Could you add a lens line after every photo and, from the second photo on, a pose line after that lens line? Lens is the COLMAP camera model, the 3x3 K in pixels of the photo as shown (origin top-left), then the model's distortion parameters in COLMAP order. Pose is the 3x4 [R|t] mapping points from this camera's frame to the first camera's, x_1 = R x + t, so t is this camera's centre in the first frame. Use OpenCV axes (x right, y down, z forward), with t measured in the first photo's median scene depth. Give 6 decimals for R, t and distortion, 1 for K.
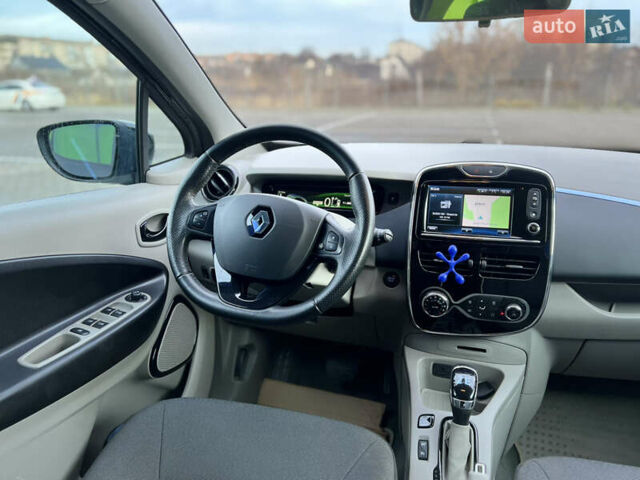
lens RADIAL K [[478.6, 0, 322.9], [0, 478.6, 242.2], [0, 0, 1]] dist [0.039091, -0.051832]
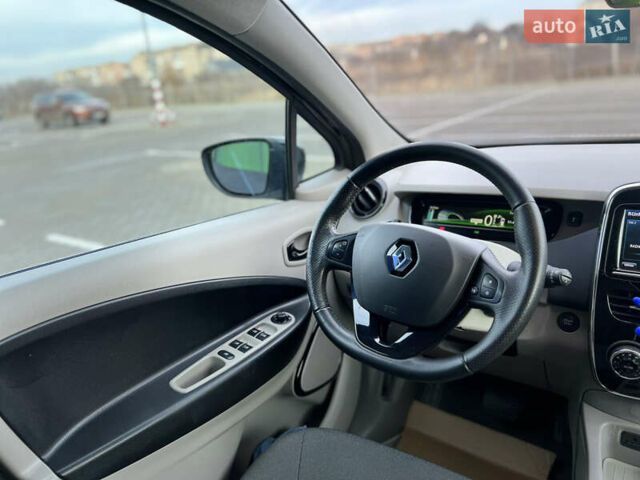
lens RADIAL K [[478.6, 0, 317.8], [0, 478.6, 242.2], [0, 0, 1]] dist [0.039091, -0.051832]
pose [[0.940964, 0.028220, -0.337329, 0.016637], [-0.017943, 0.999276, 0.033547, -0.084036], [0.338031, -0.025514, 0.940789, 0.098497]]
